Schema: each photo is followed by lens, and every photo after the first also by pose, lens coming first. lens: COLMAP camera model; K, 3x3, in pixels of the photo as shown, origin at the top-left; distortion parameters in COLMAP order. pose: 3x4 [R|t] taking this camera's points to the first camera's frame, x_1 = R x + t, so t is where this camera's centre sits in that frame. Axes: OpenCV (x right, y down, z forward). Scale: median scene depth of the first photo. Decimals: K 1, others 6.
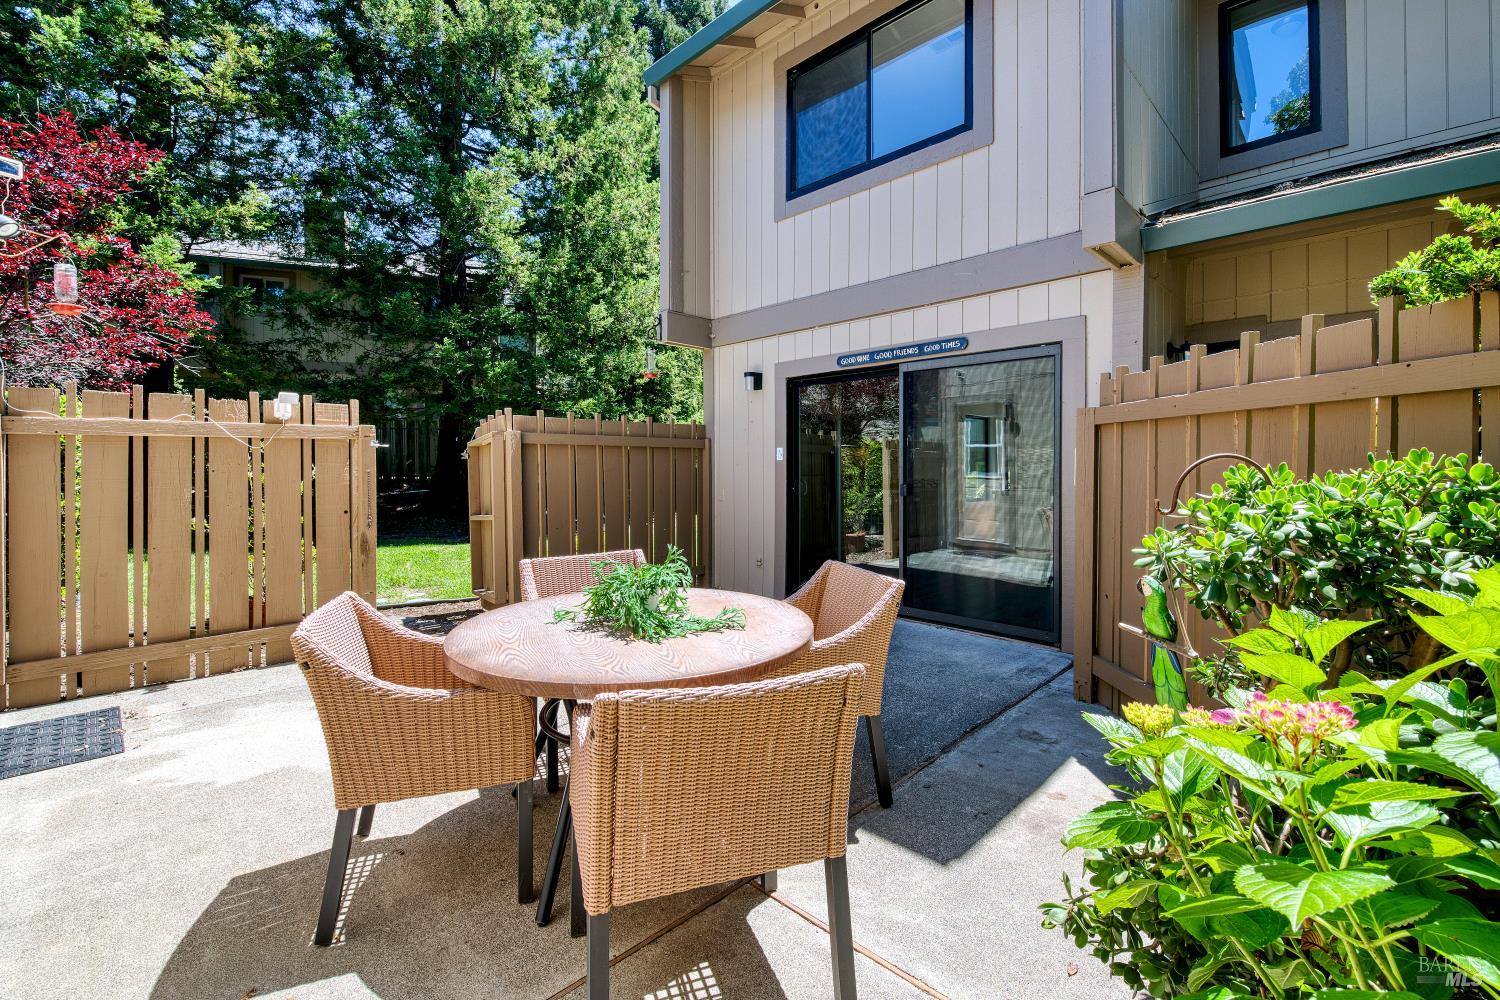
lens RADIAL K [[657.9, 0, 749.6], [0, 657.9, 485.3], [0, 0, 1]] dist [0.009295, -0.002691]
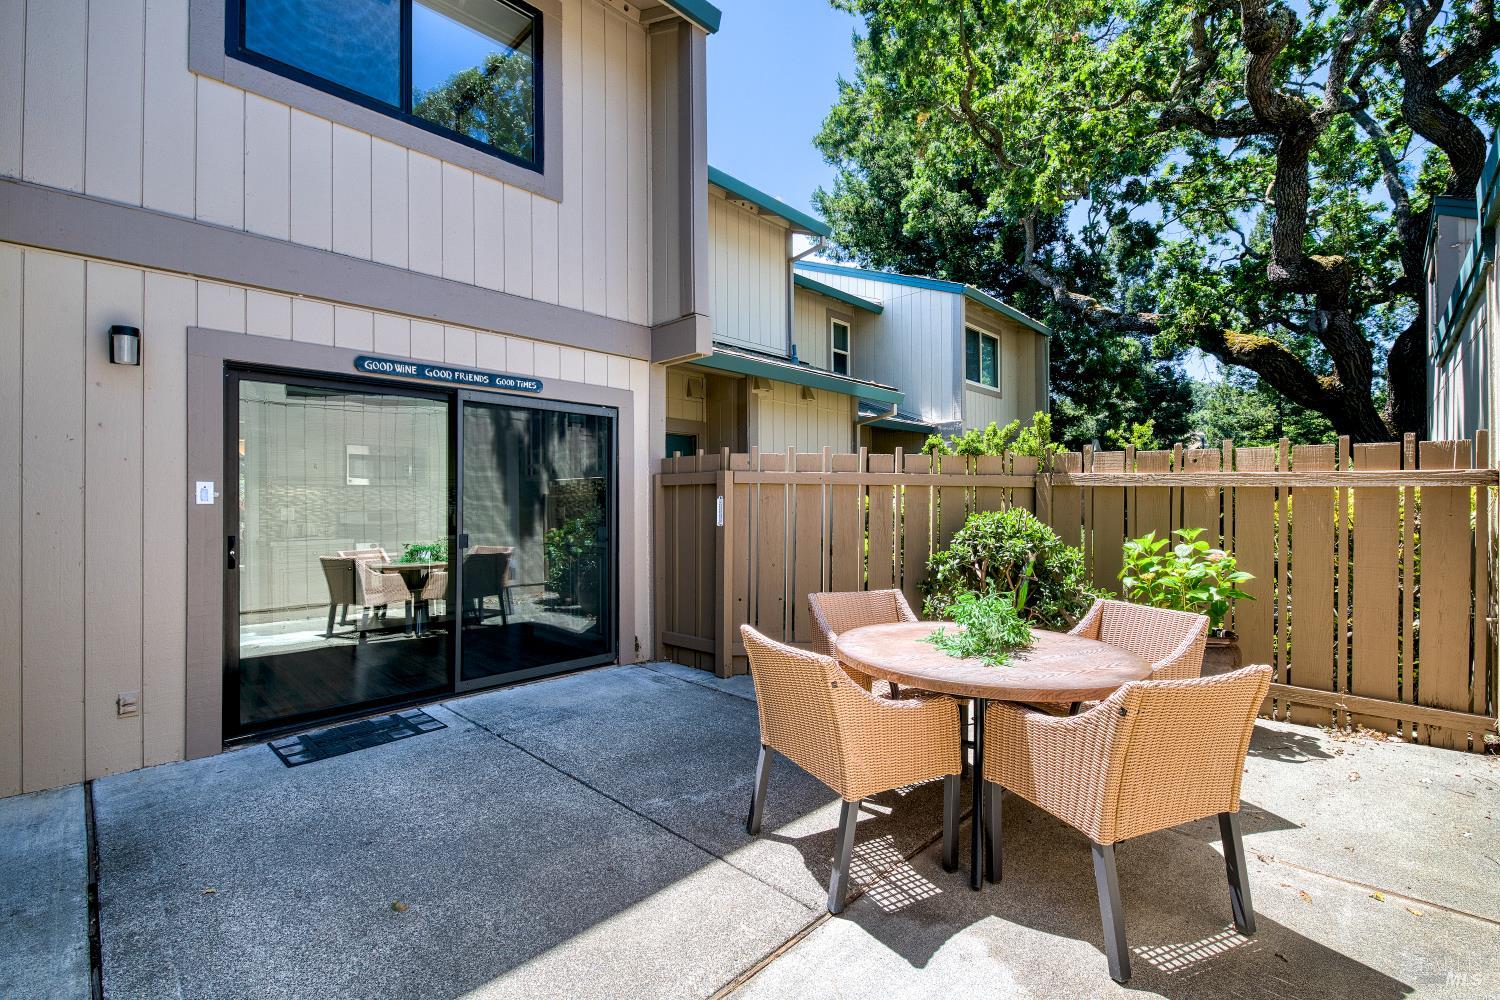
lens RADIAL K [[657.9, 0, 759.5], [0, 657.9, 499.2], [0, 0, 1]] dist [0.009295, -0.002691]
pose [[-0.002719, -0.007067, 0.999971, -0.636678], [0.009541, 0.999929, 0.007093, -0.048842], [-0.999951, 0.009560, -0.002651, 0.647482]]
